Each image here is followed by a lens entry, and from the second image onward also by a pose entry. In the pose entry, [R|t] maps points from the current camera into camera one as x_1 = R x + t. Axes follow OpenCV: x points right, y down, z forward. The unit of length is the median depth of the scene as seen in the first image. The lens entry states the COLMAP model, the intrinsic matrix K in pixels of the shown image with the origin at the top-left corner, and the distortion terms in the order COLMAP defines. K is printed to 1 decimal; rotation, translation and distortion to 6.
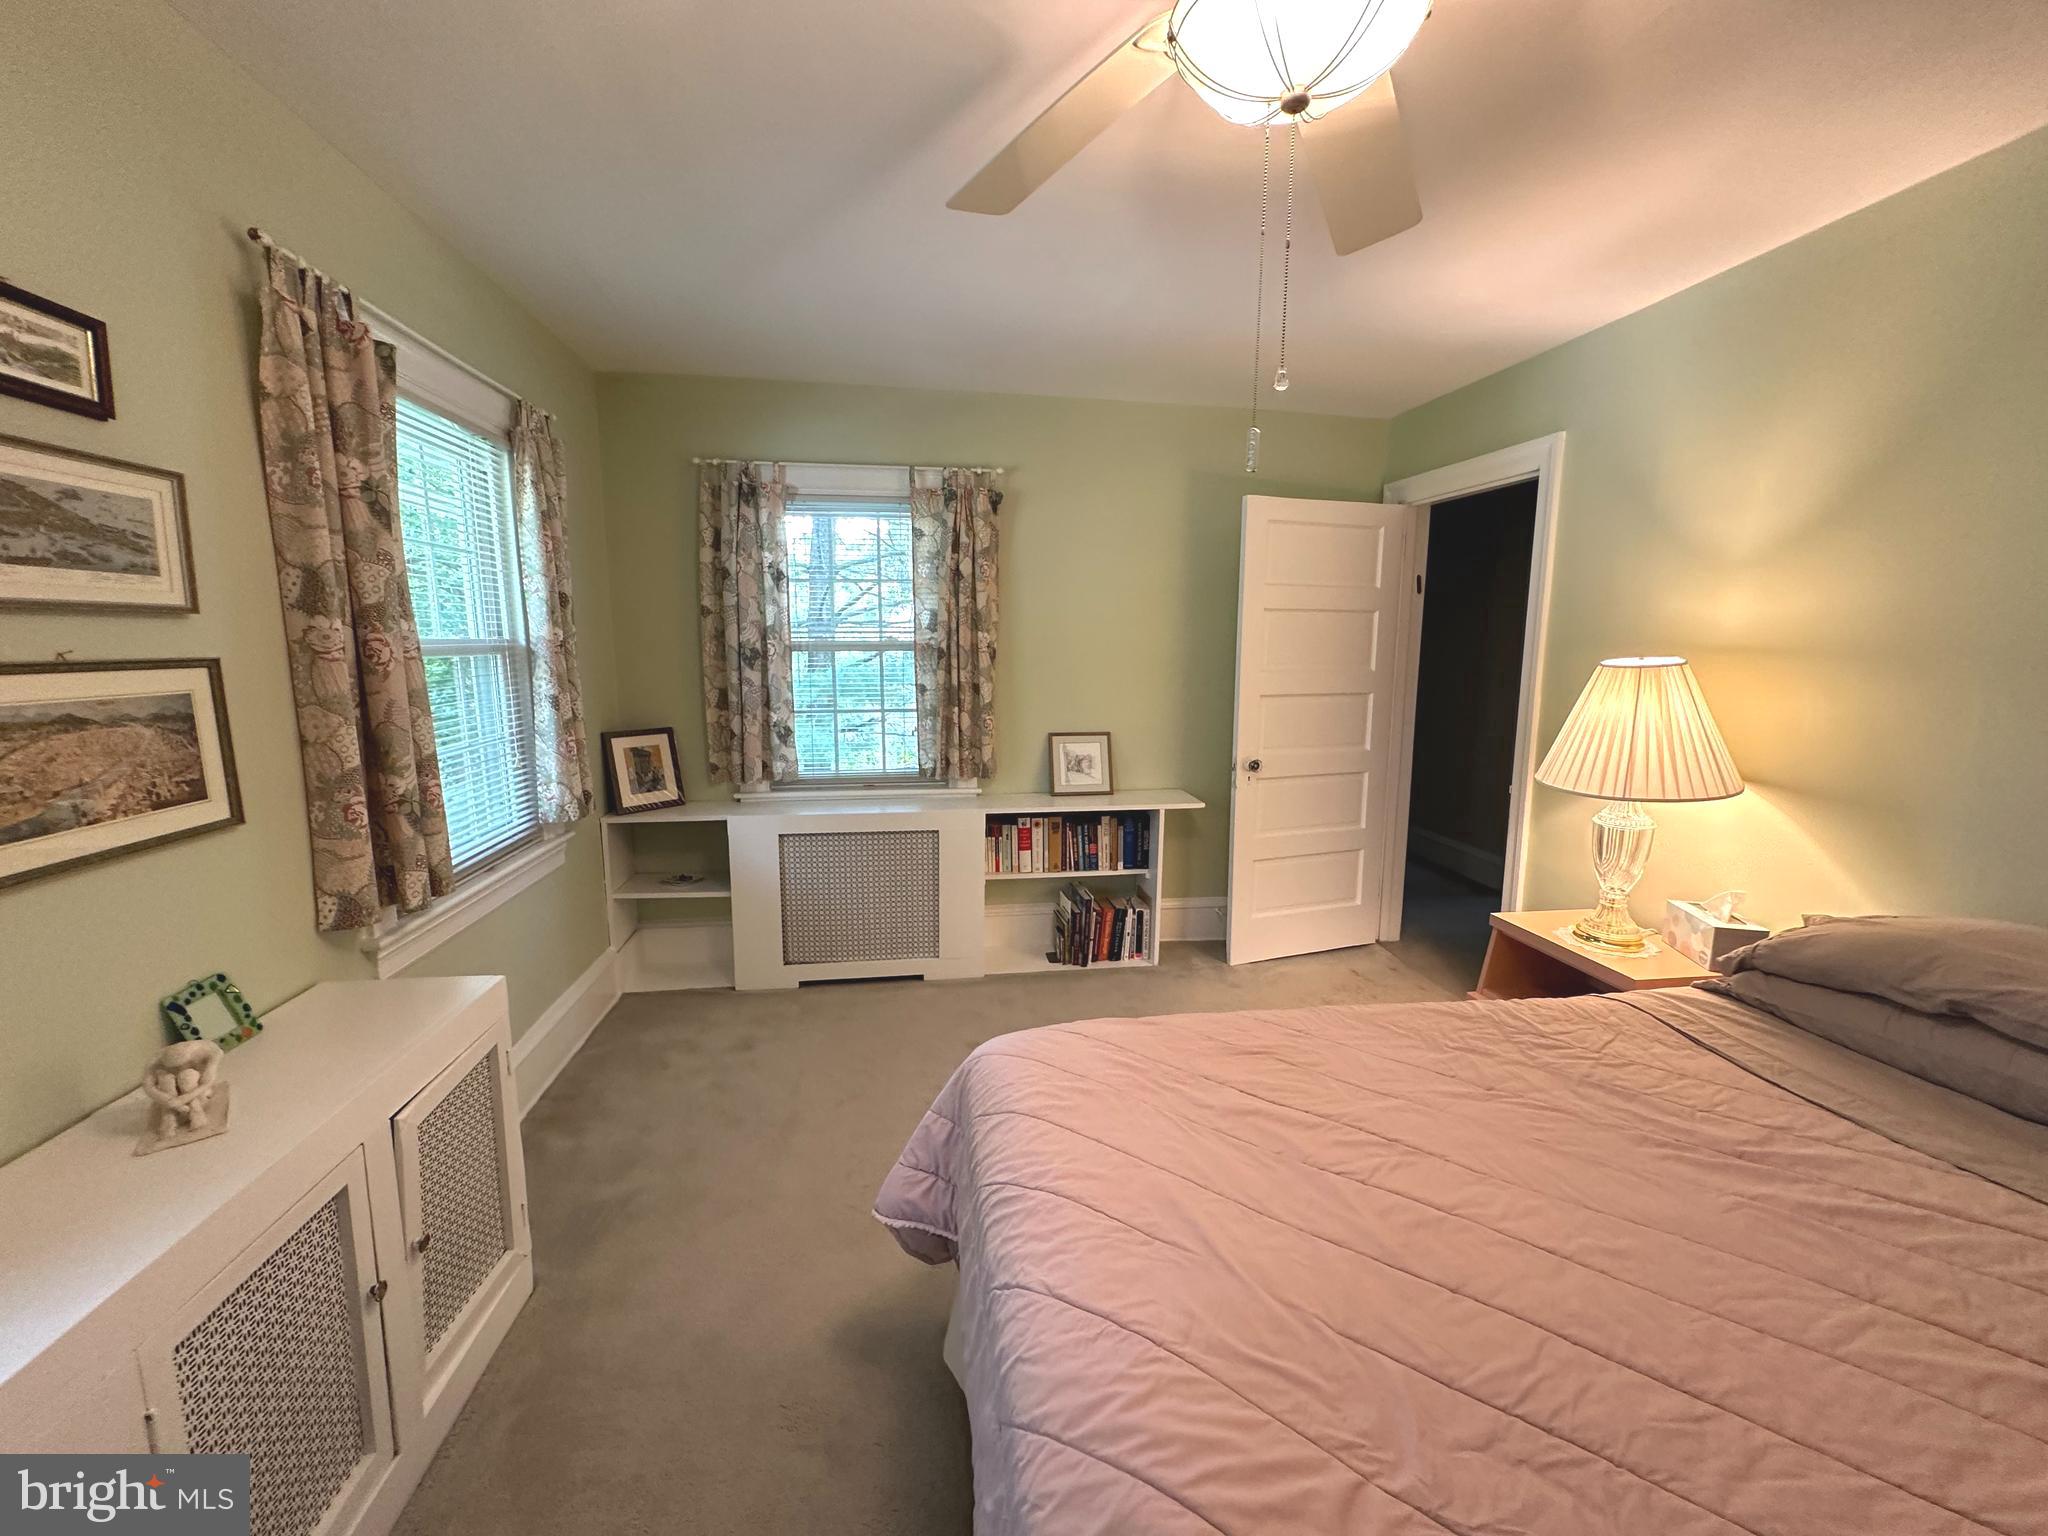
lens RADIAL K [[821.1, 0, 1019.9], [0, 821.1, 758.4], [0, 0, 1]] dist [-0.003389, 0.000483]
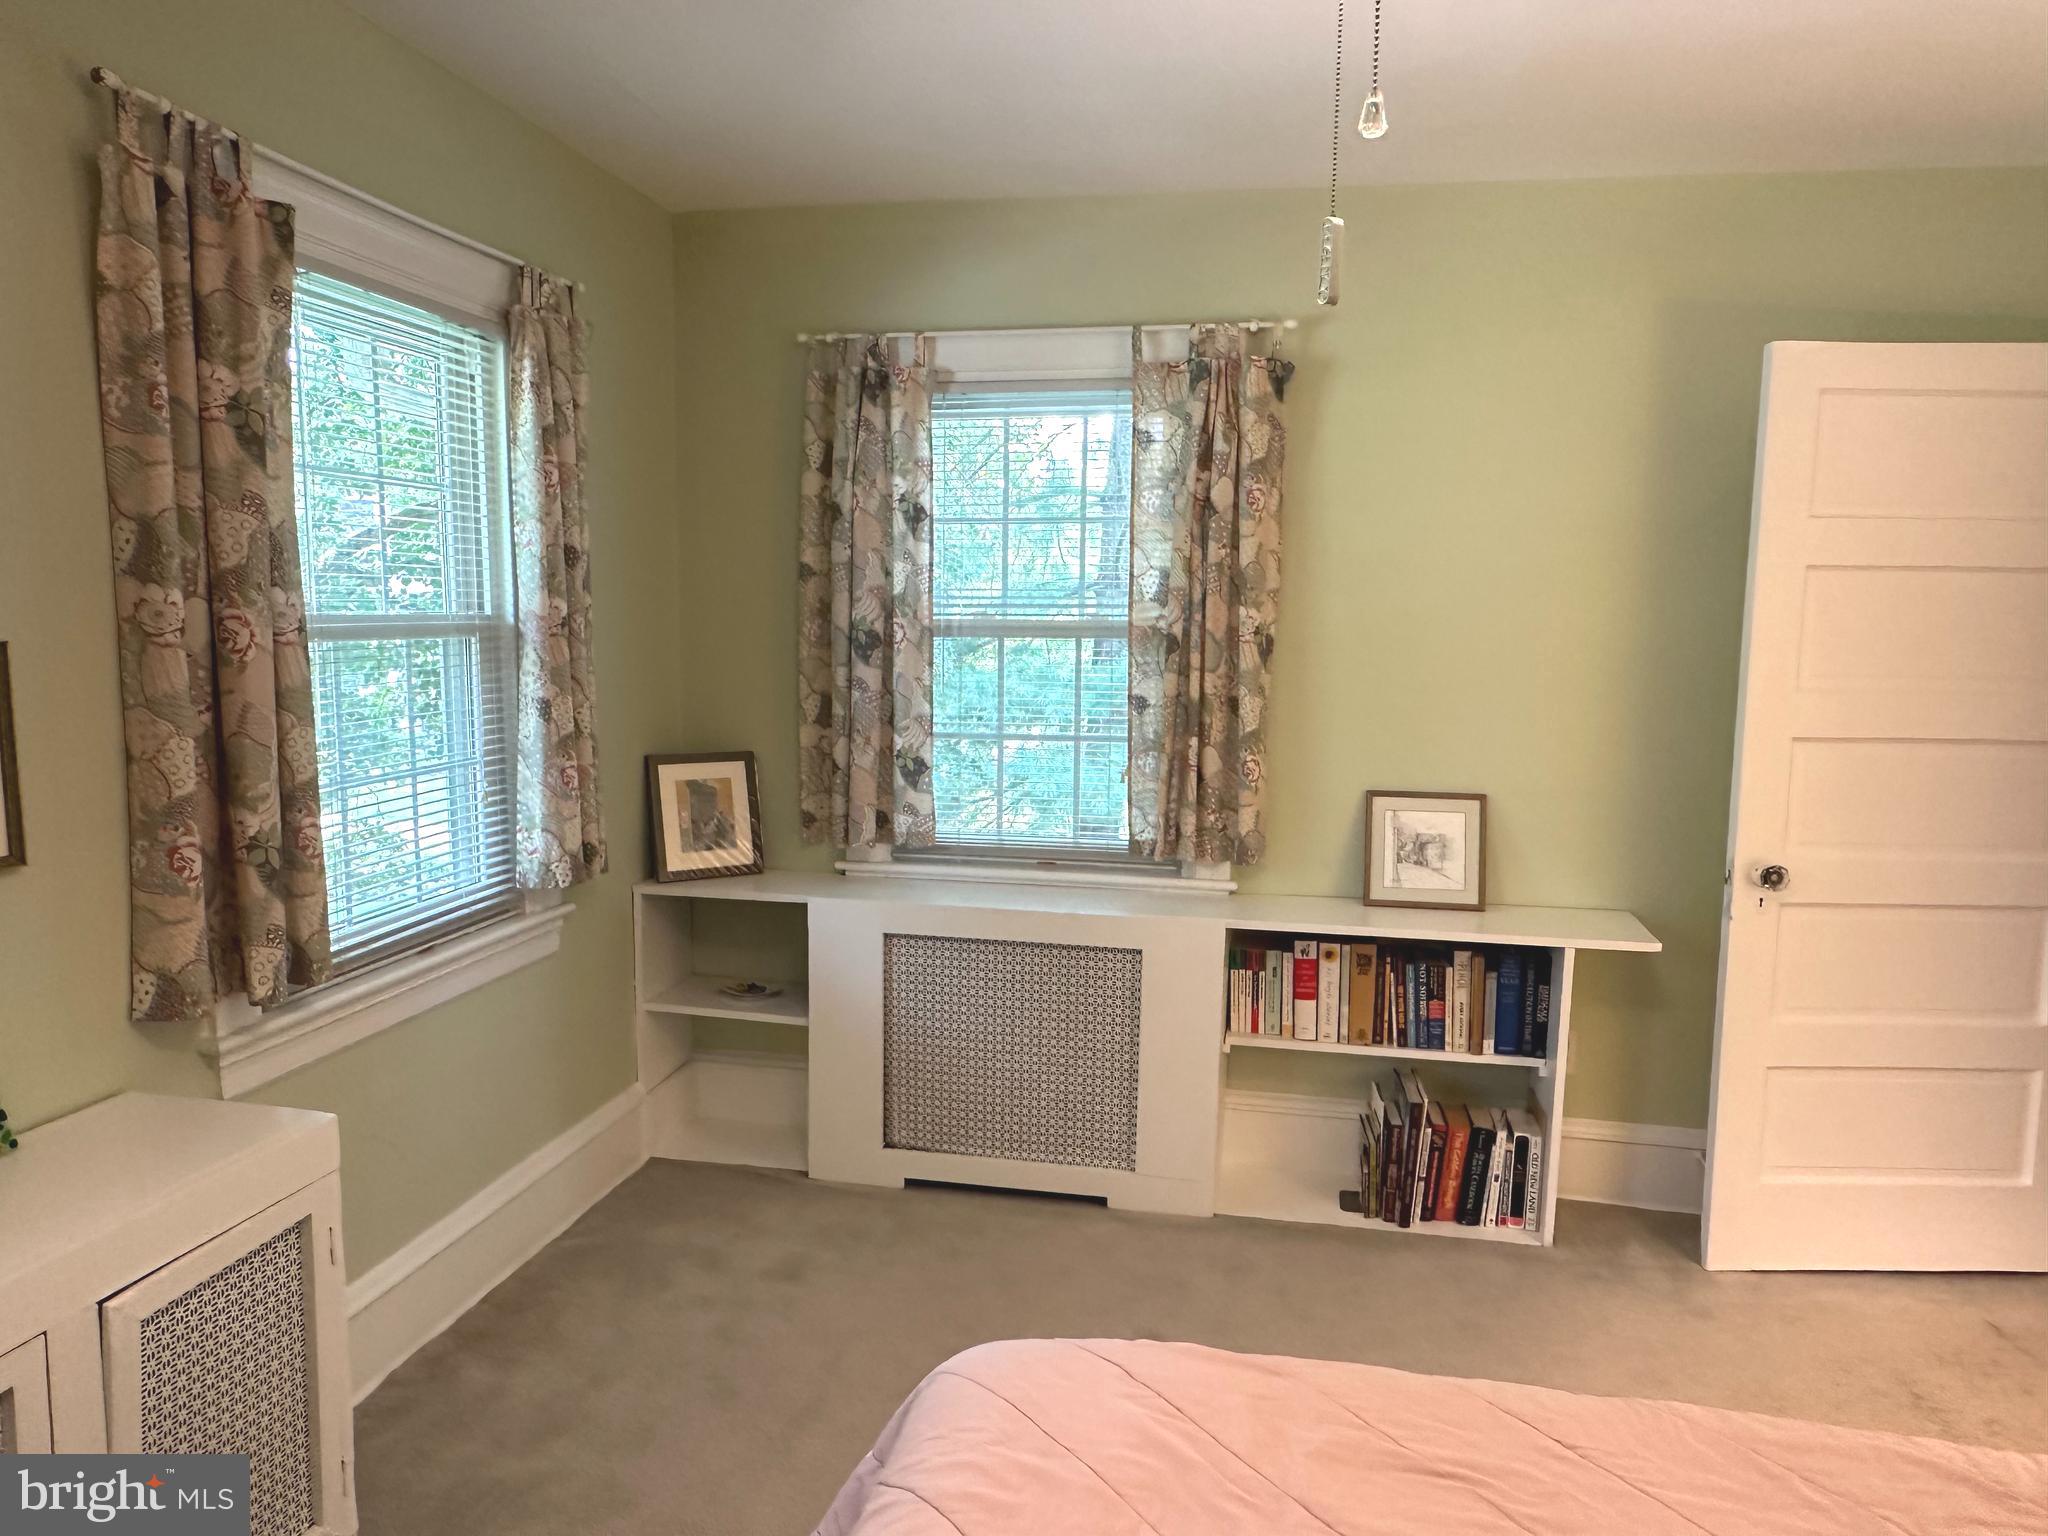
lens RADIAL K [[1380.1, 0, 1020.3], [0, 1380.1, 769.4], [0, 0, 1]] dist [-0.004386, 0.004410]
pose [[0.940984, 0.045993, -0.335312, 0.142031], [-0.056058, 0.998219, -0.020395, -0.014475], [0.333777, 0.037989, 0.941886, 0.056654]]
